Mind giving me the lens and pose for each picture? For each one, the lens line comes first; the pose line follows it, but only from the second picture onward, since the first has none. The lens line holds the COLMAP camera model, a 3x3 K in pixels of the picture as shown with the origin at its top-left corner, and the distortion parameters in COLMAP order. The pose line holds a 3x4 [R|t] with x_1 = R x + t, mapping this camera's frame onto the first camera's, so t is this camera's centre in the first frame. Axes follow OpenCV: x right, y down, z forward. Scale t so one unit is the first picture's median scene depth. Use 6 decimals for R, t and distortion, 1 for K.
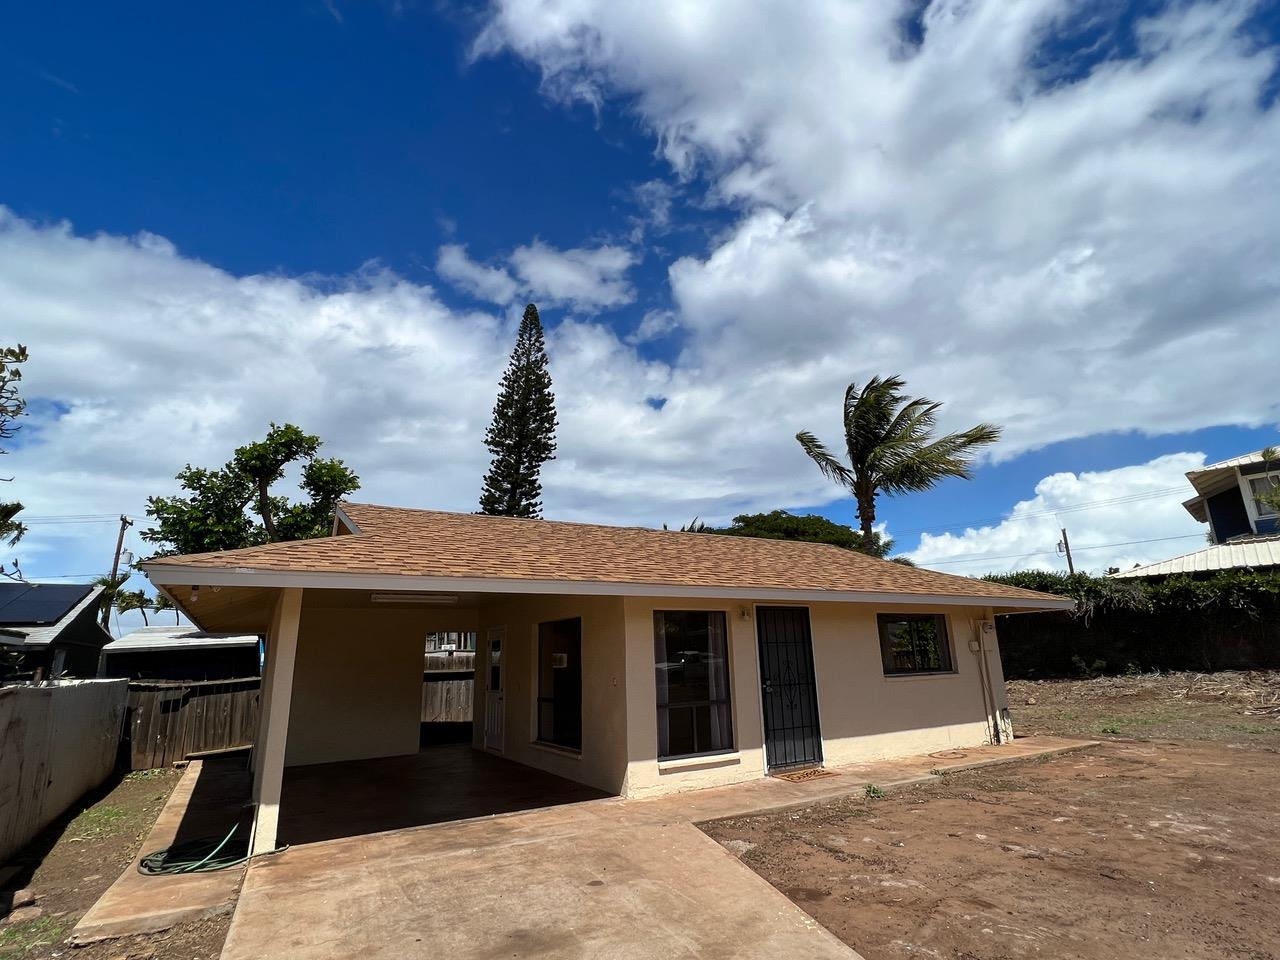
lens RADIAL K [[646.8, 0, 639.3], [0, 646.8, 474.5], [0, 0, 1]] dist [0.004517, 0.000442]
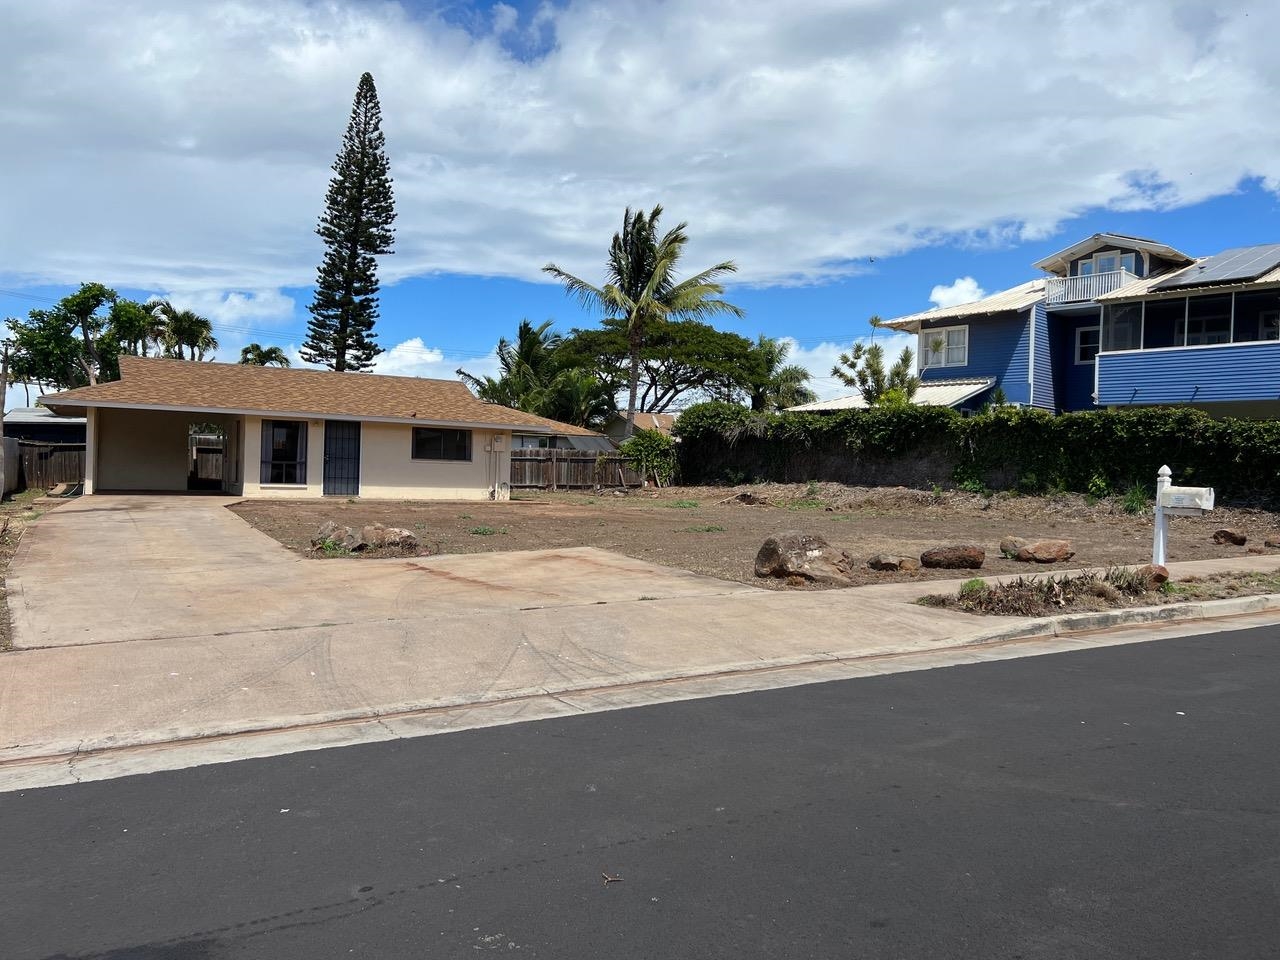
lens RADIAL K [[949.5, 0, 644.7], [0, 949.5, 481.2], [0, 0, 1]] dist [0.022575, -0.012286]
pose [[0.998046, 0.058910, -0.020837, 0.825731], [-0.050591, 0.957518, 0.283901, -0.337983], [0.036676, -0.282292, 0.958627, -1.240583]]
